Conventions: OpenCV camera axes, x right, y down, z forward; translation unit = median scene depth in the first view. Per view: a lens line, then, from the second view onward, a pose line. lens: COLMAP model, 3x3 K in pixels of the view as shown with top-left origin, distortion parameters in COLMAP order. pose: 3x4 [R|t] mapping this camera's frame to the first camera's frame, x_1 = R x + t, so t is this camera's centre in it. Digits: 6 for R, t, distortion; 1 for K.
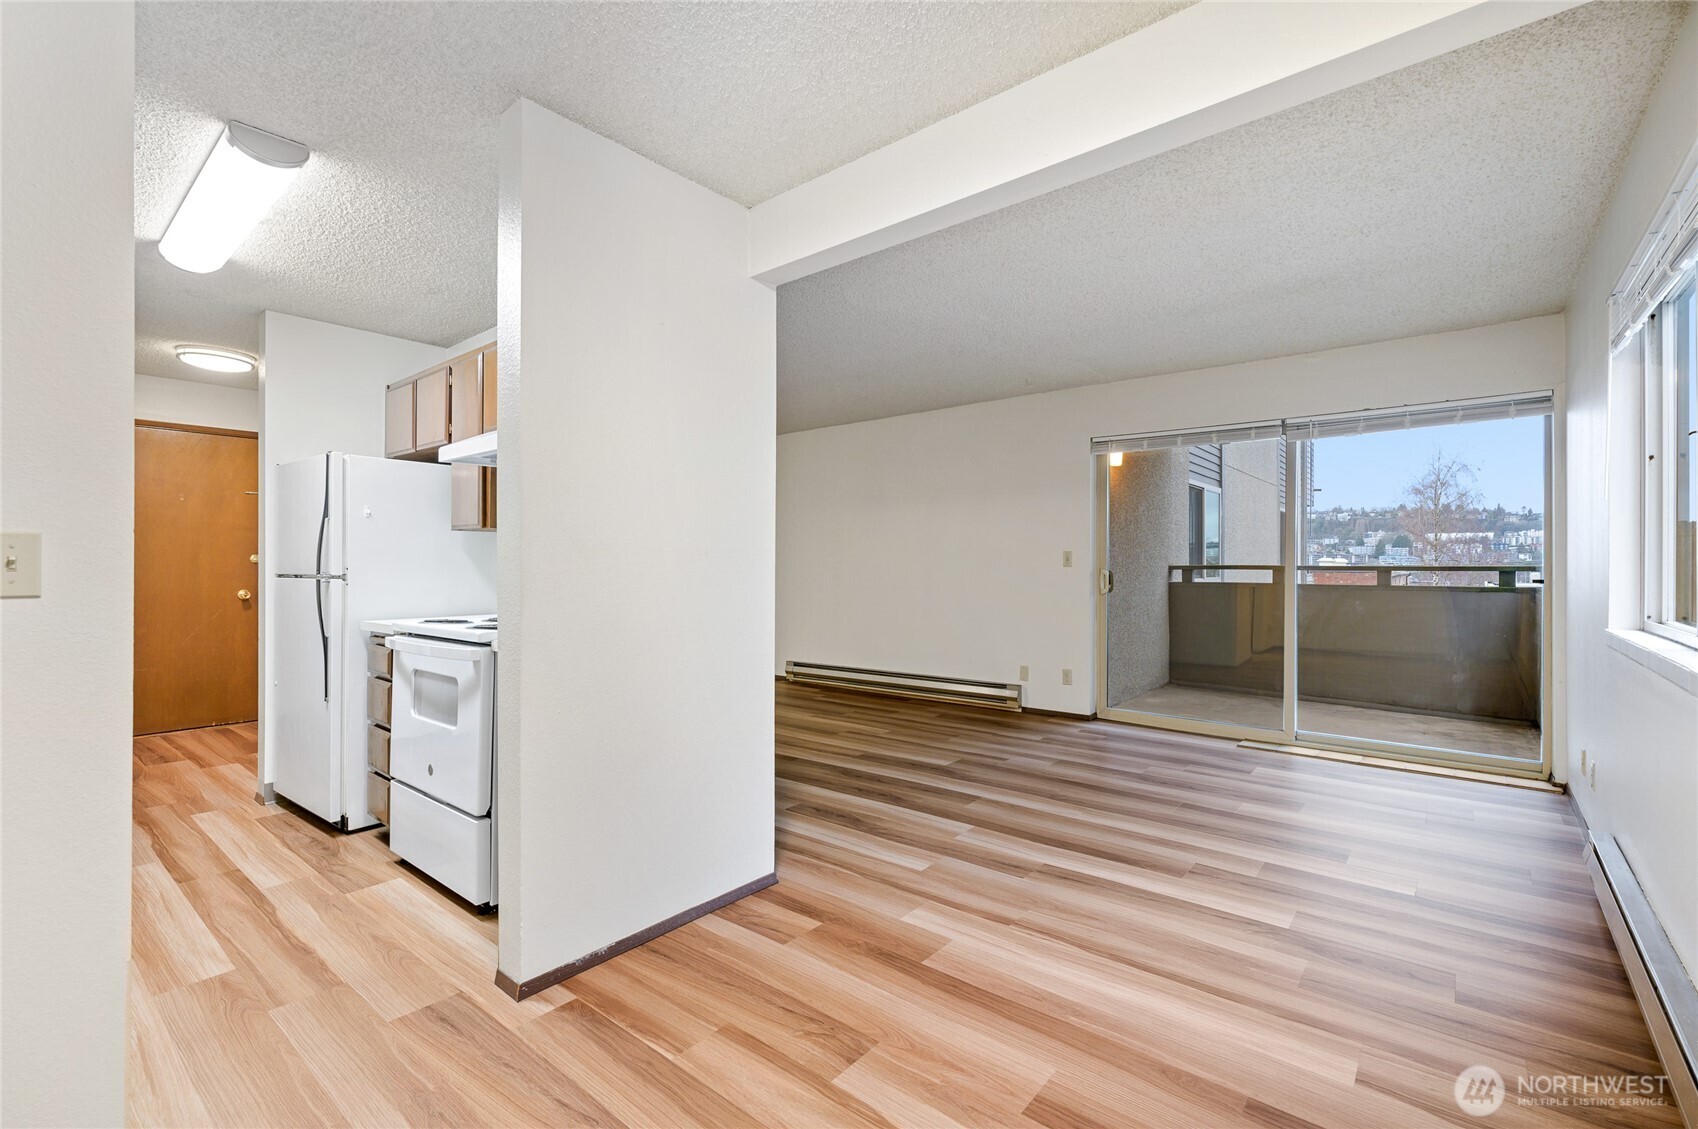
lens RADIAL K [[738.6, 0, 849.0], [0, 738.6, 564.5], [0, 0, 1]] dist [0.000310, 0.000140]
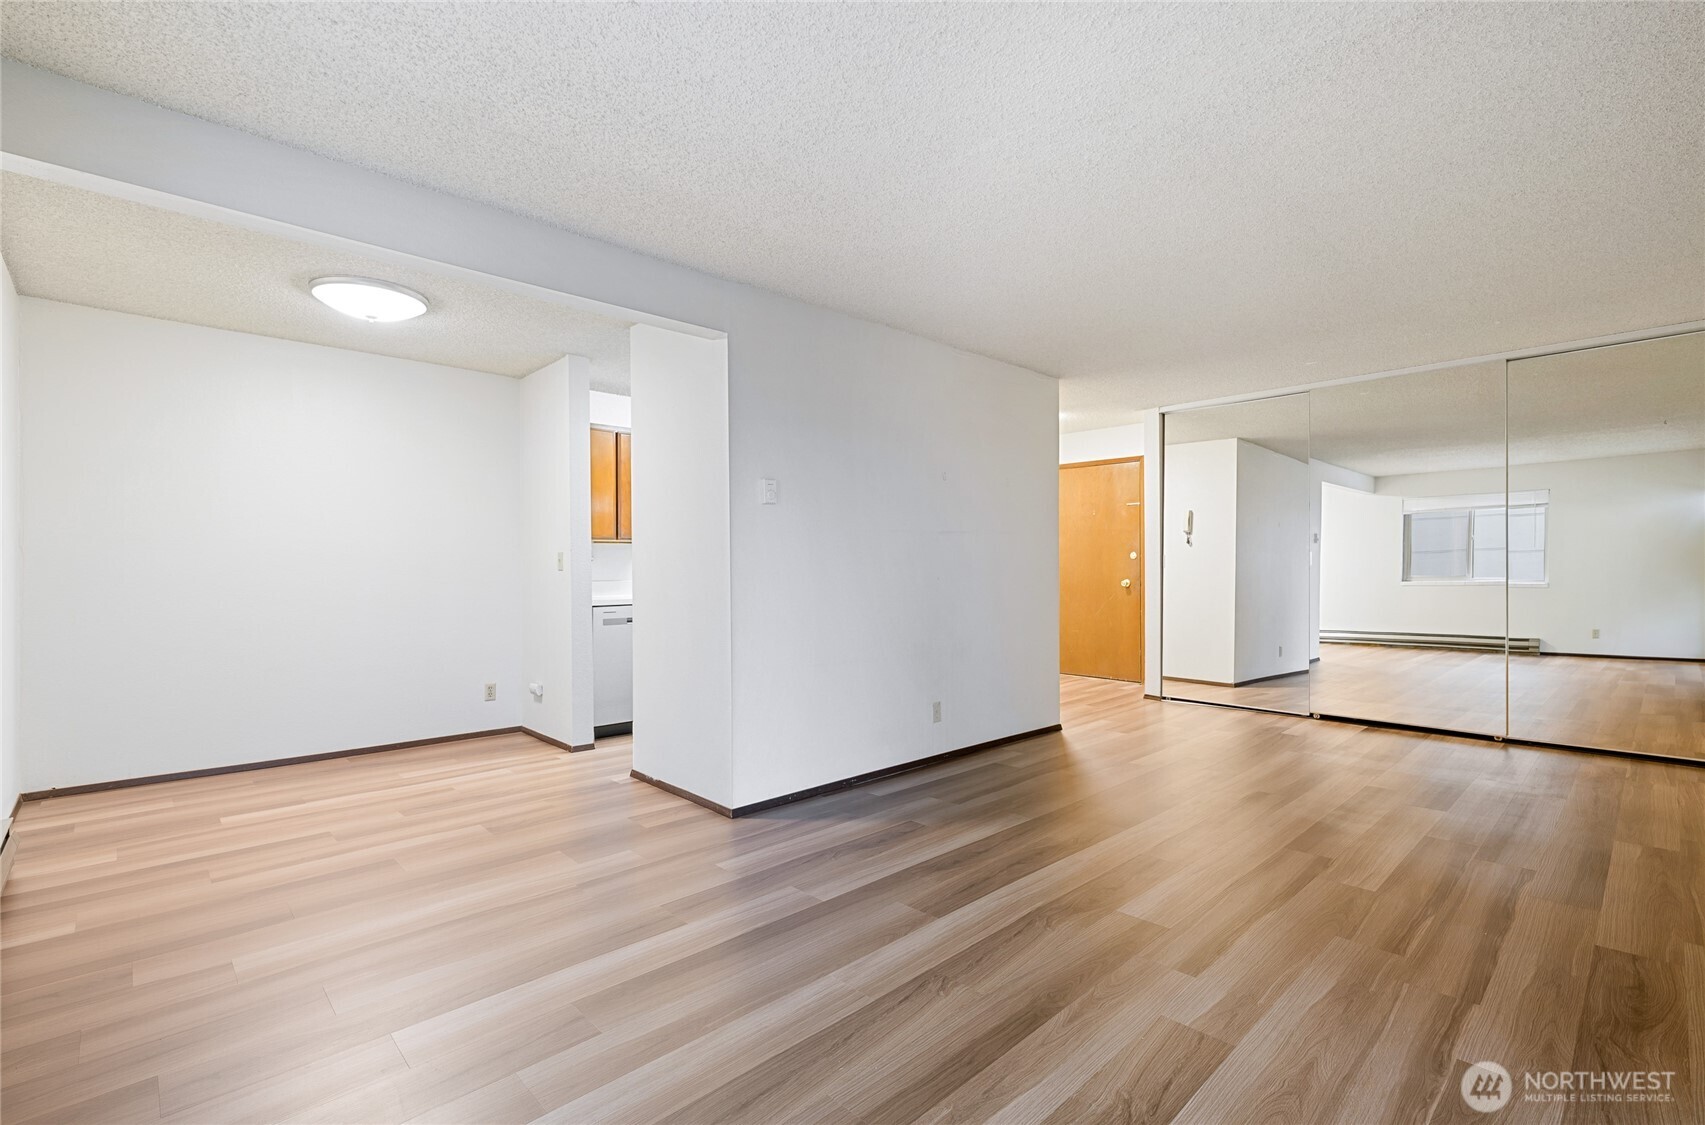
lens RADIAL K [[764.9, 0, 852.5], [0, 764.9, 562.5], [0, 0, 1]] dist [0.001468, 0.000091]
pose [[-0.113864, -0.001380, -0.993495, 0.941814], [0.002526, 0.999995, -0.001679, 0.008415], [0.993493, -0.002701, -0.113860, 1.113050]]
